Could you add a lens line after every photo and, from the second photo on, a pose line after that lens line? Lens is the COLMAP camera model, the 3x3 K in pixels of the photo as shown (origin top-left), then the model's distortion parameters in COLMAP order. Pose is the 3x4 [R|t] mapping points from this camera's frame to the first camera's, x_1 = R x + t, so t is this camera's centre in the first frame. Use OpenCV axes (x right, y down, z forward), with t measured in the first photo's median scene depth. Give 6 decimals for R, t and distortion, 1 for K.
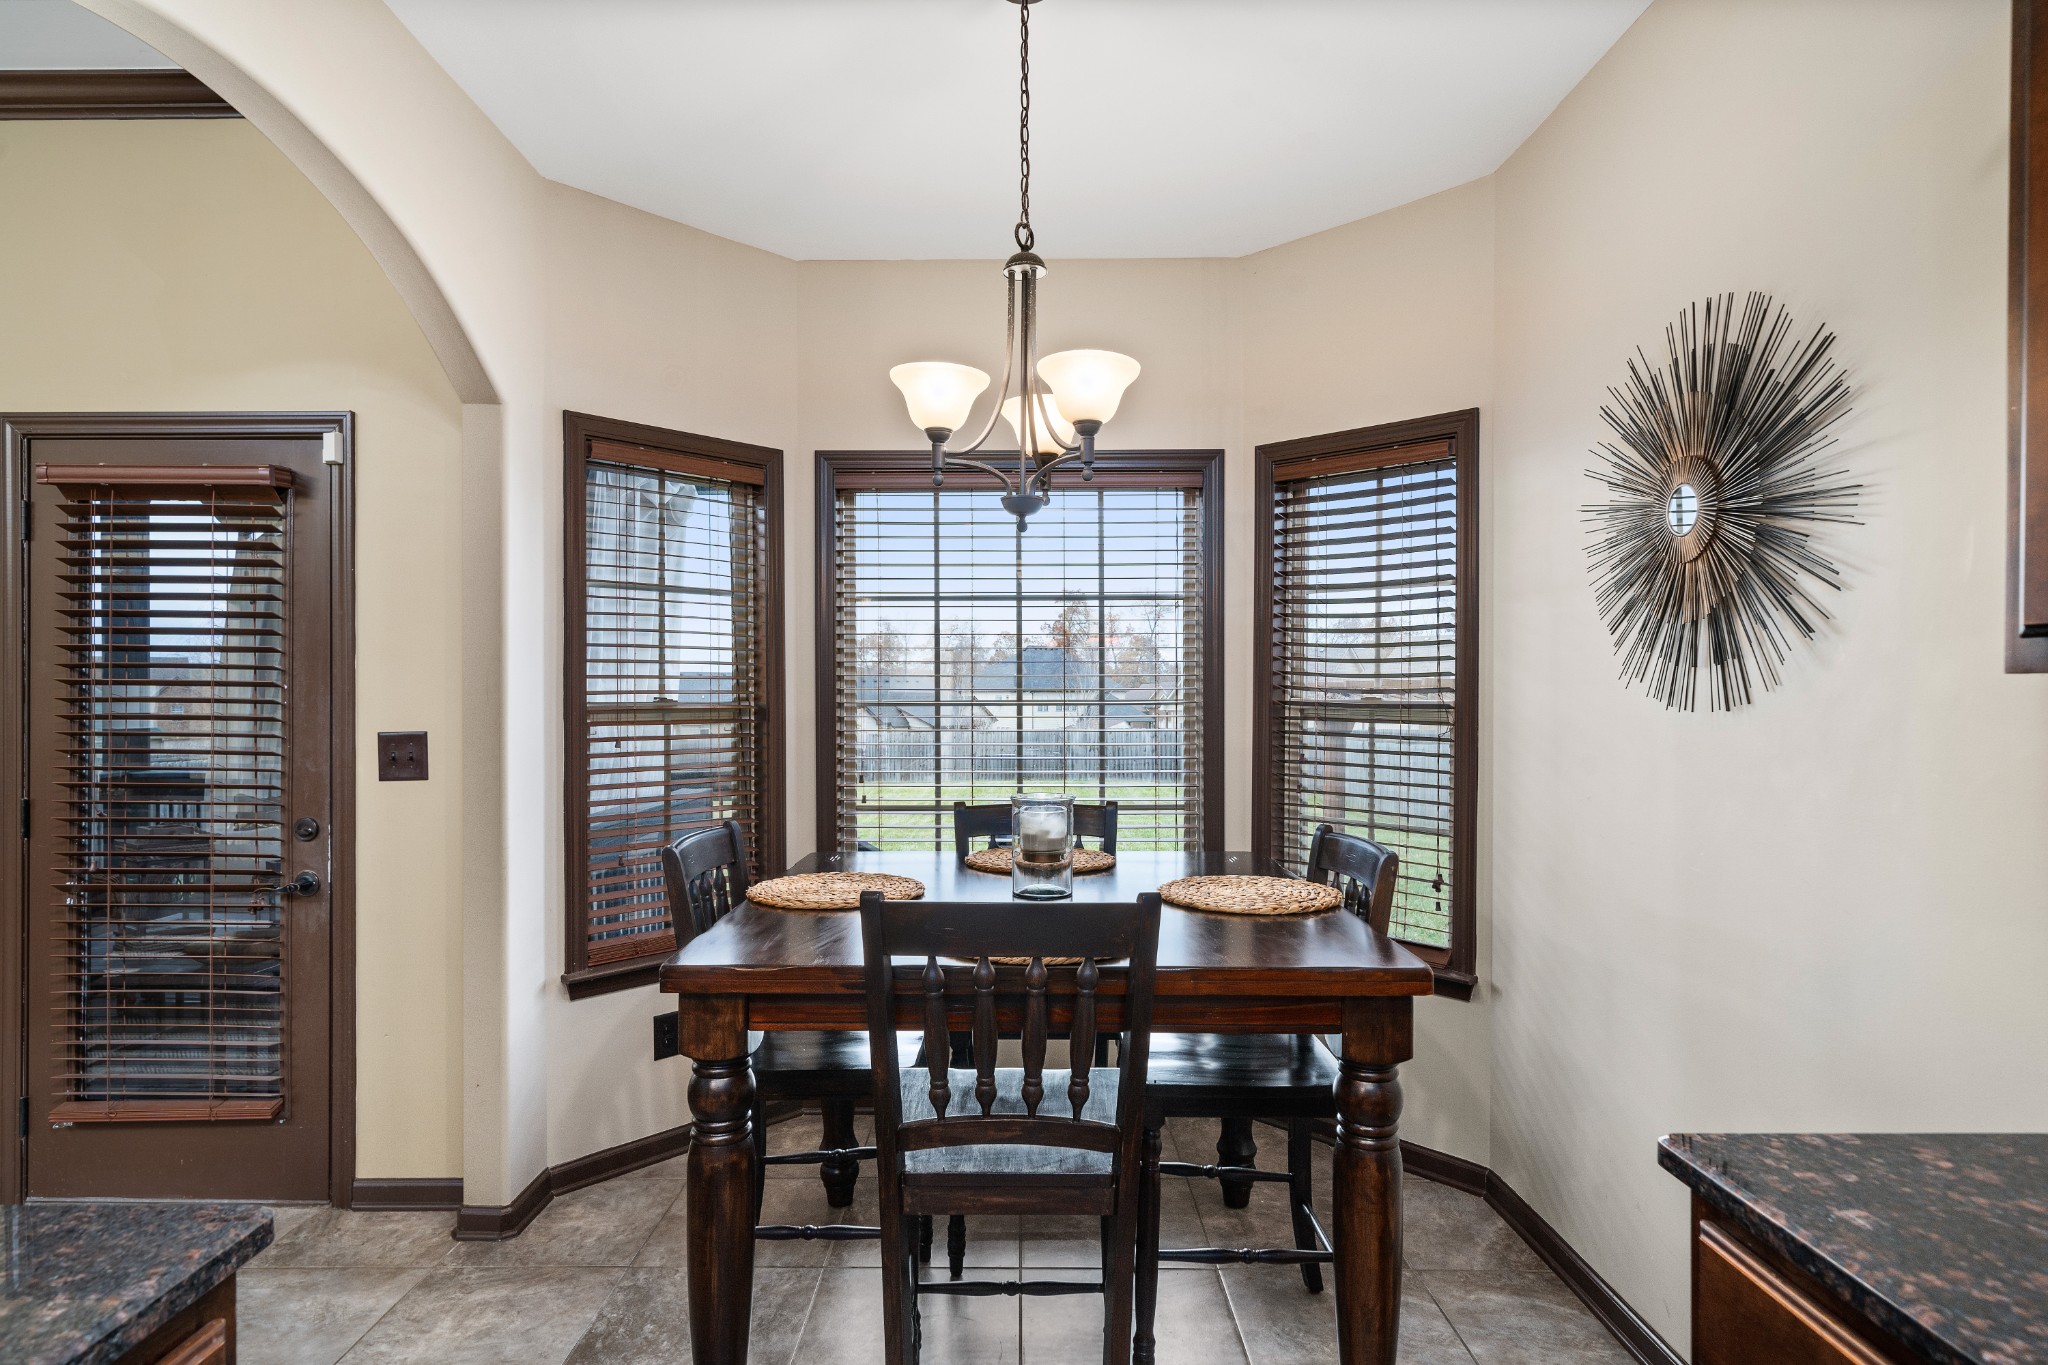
lens RADIAL K [[1138.0, 0, 1011.5], [0, 1138.0, 705.5], [0, 0, 1]] dist [0.000641, 0.000004]
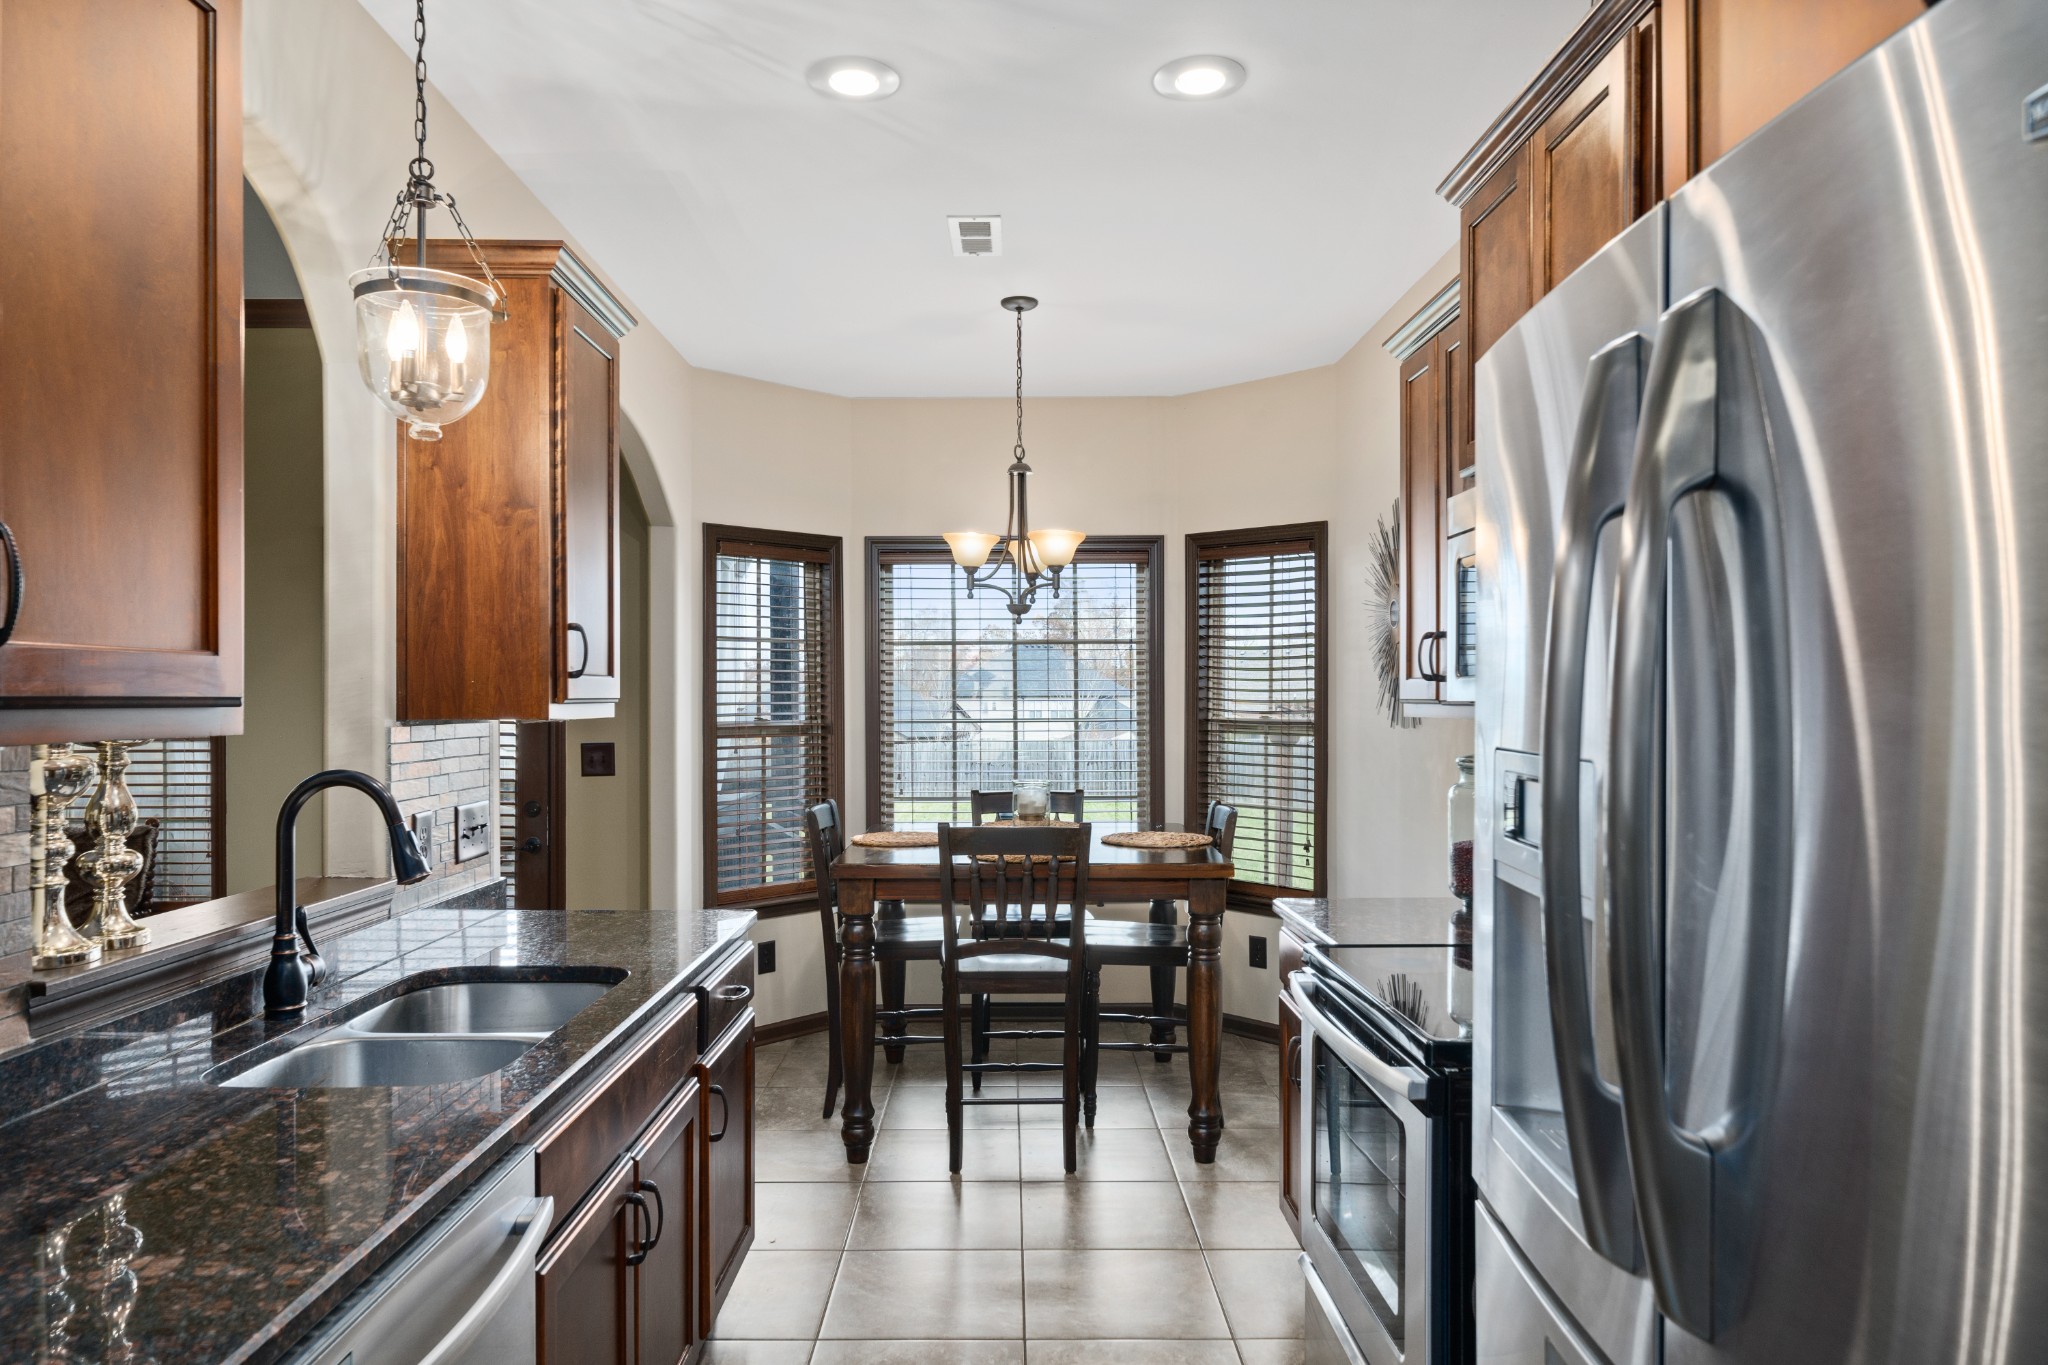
lens RADIAL K [[1138.0, 0, 1011.5], [0, 1138.0, 705.5], [0, 0, 1]] dist [0.000641, 0.000004]
pose [[0.999972, -0.003063, 0.006766, -0.007753], [0.003132, 0.999943, -0.010197, -0.007205], [-0.006735, 0.010218, 0.999925, -0.411521]]
